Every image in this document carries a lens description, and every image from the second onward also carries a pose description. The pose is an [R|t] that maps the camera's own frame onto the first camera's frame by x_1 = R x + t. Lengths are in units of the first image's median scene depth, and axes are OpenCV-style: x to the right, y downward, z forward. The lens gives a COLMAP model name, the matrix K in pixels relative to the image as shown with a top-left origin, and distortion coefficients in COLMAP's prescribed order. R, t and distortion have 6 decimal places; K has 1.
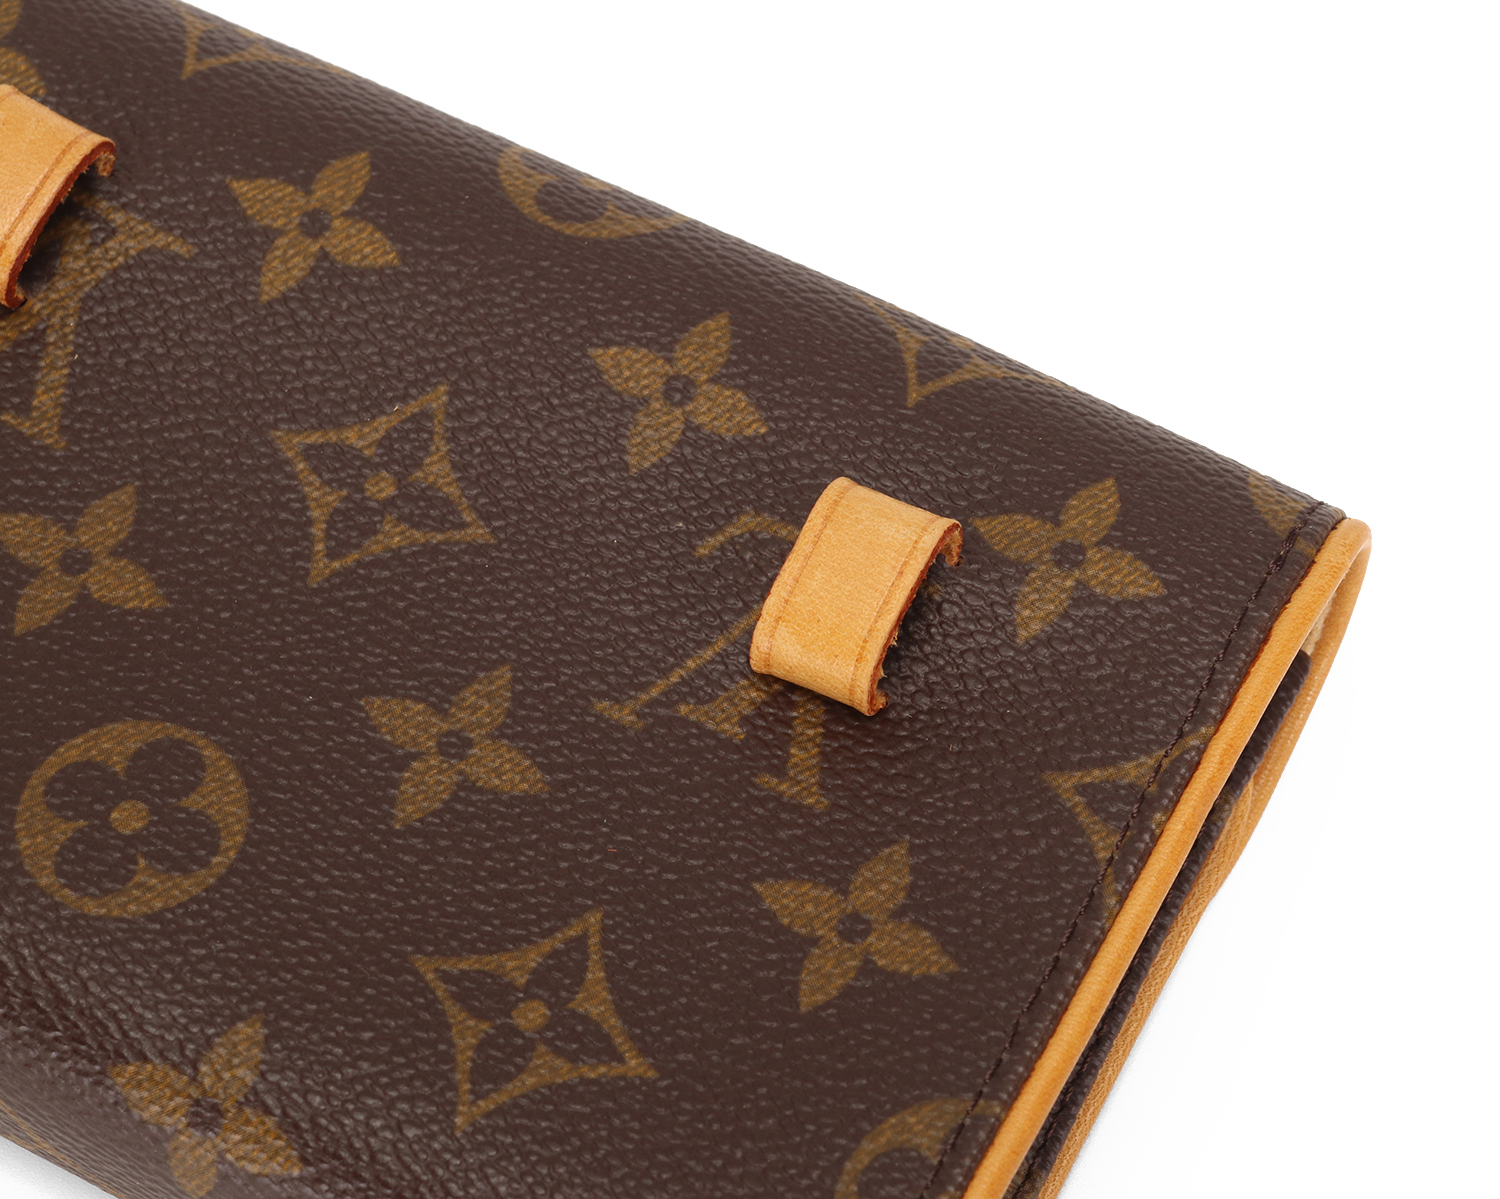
lens RADIAL K [[2909.9, 0, 750.0], [0, 2909.9, 599.5], [0, 0, 1]] dist [0.010131, -0.095643]
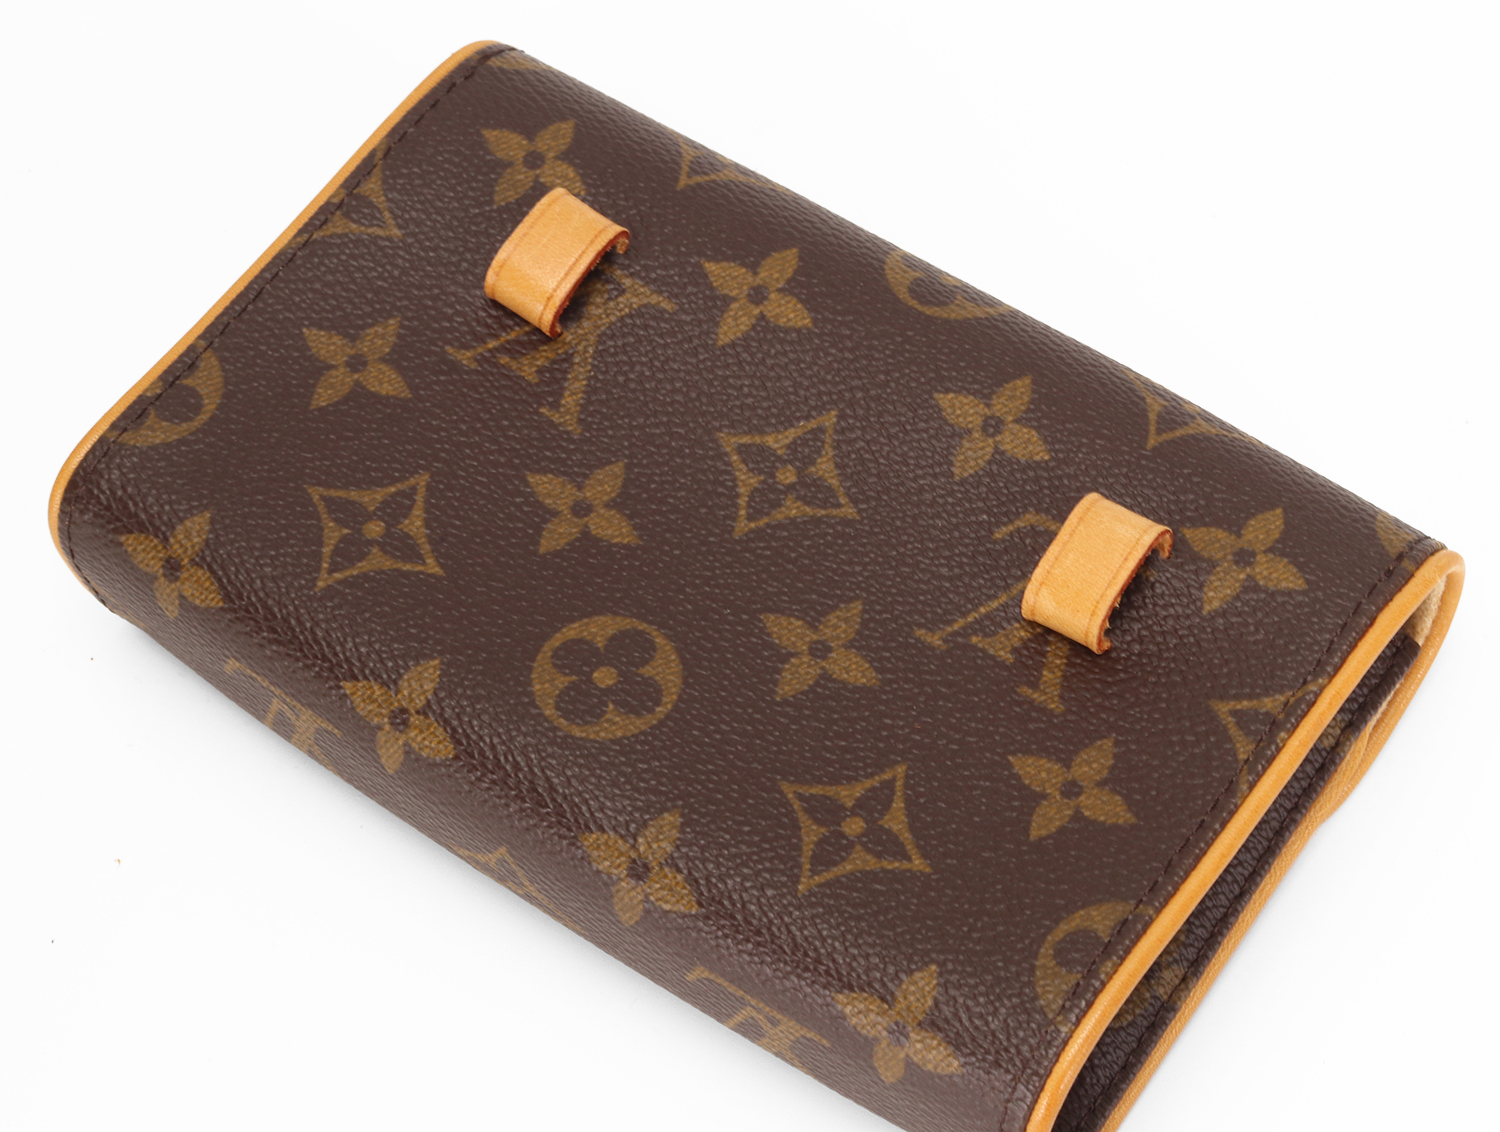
lens RADIAL K [[2729.6, 0, 750.0], [0, 2729.6, 566.0], [0, 0, 1]] dist [-0.016665, 0.049760]
pose [[0.986656, 0.082726, -0.140235, 0.056510], [-0.085299, 0.996278, -0.012425, 0.027382], [0.138685, 0.024221, 0.990040, -0.399017]]
